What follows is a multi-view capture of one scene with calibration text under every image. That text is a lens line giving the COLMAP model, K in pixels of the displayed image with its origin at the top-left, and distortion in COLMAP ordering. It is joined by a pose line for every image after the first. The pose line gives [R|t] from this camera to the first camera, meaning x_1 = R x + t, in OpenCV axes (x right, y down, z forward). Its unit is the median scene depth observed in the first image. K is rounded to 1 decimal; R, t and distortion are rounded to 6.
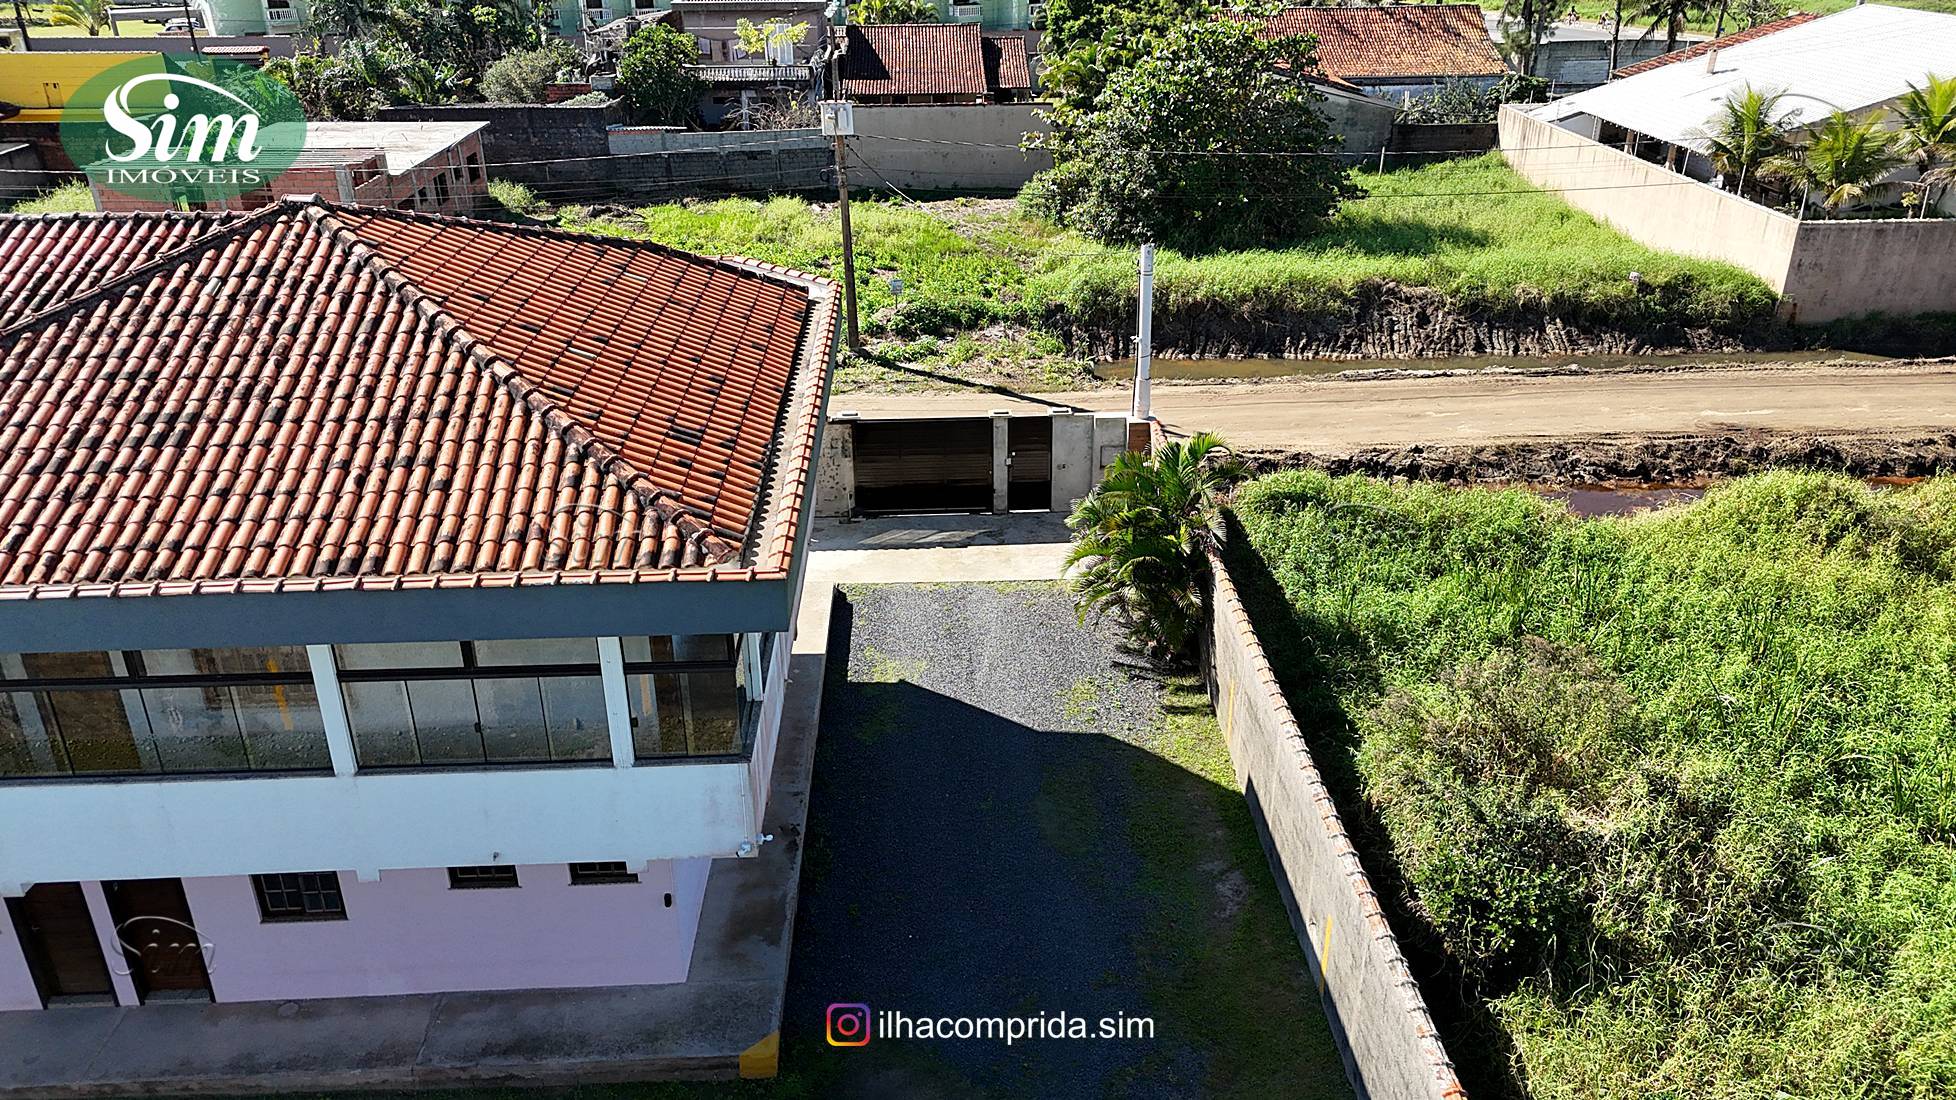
lens RADIAL K [[1446.7, 0, 978.0], [0, 1446.7, 550.0], [0, 0, 1]] dist [0.065300, -0.063597]
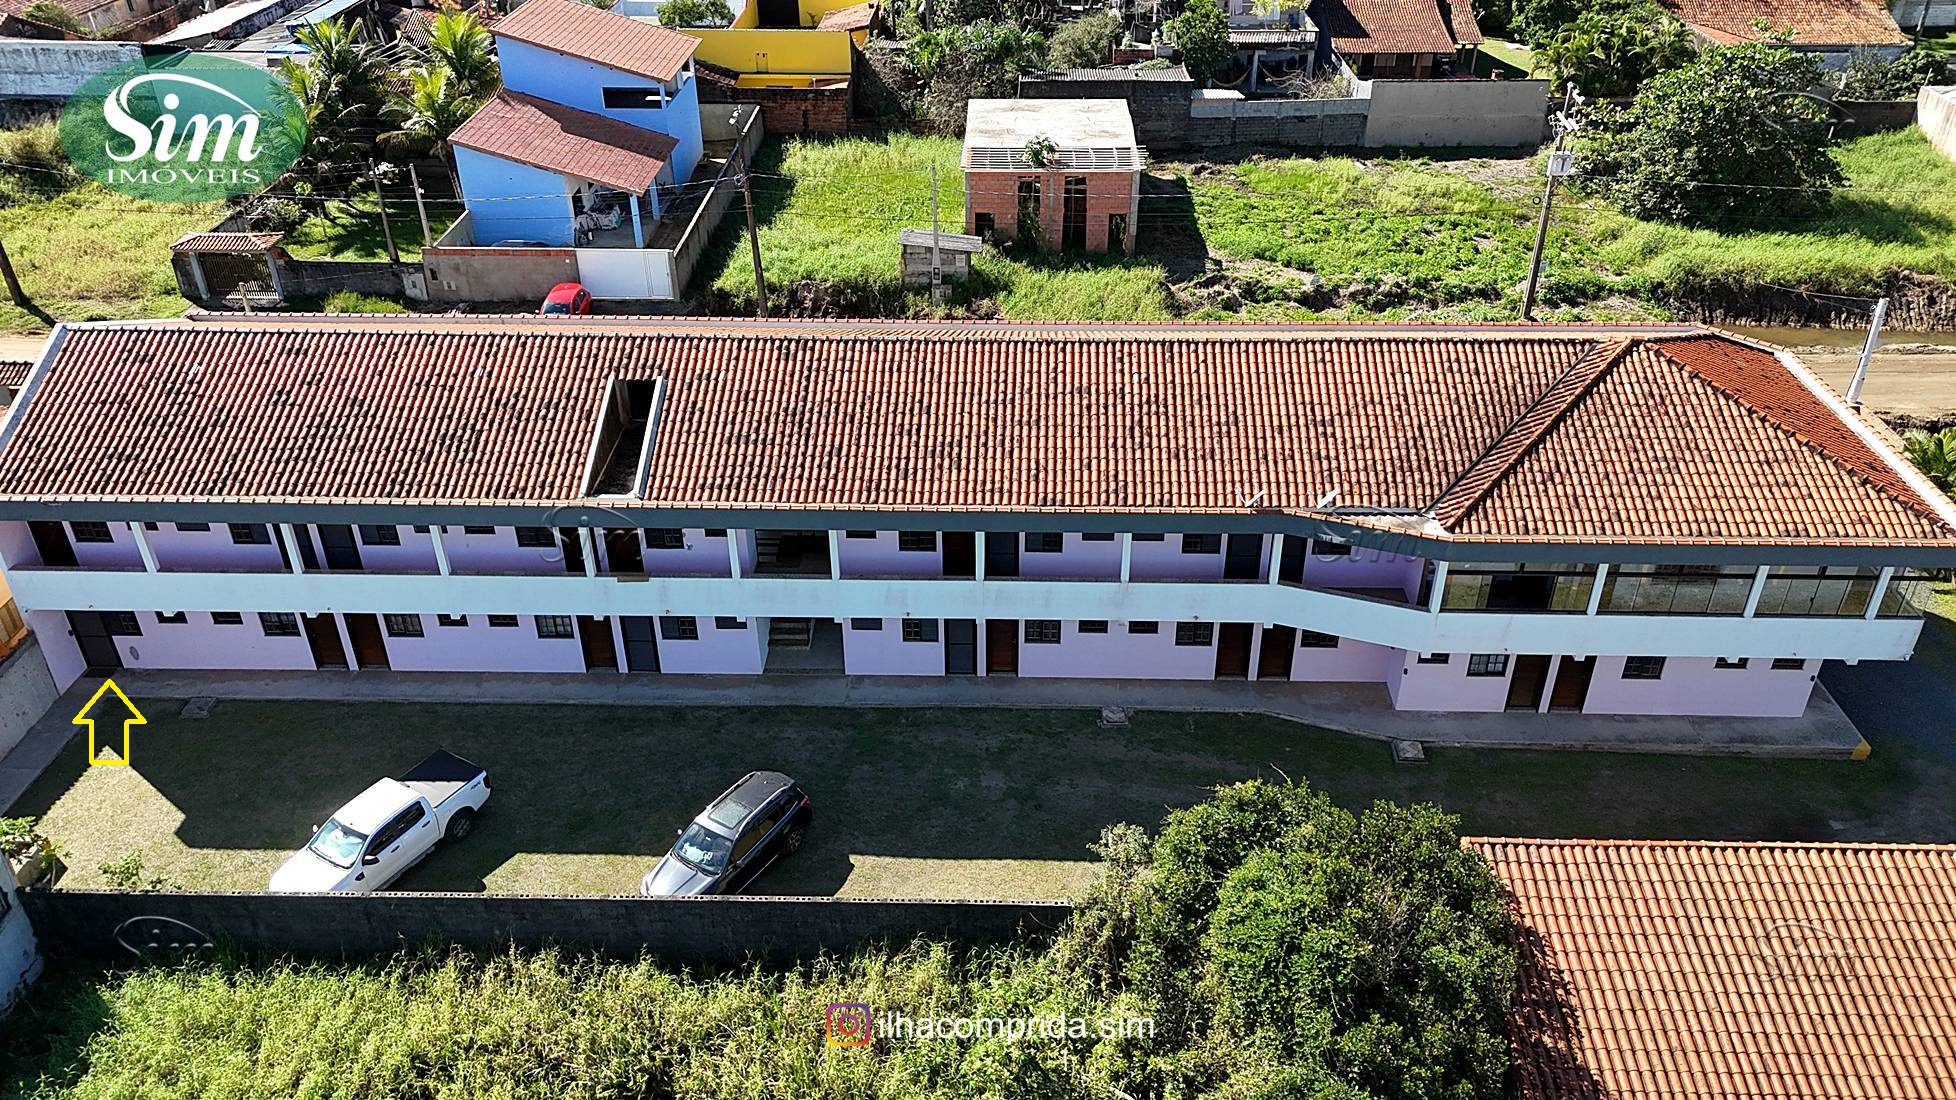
lens RADIAL K [[1446.7, 0, 978.0], [0, 1446.7, 550.0], [0, 0, 1]] dist [0.065300, -0.063597]
pose [[0.997732, 0.040988, -0.053388, -0.927639], [-0.034169, 0.991830, 0.122907, -0.118611], [0.057989, -0.120804, 0.990981, -0.828905]]
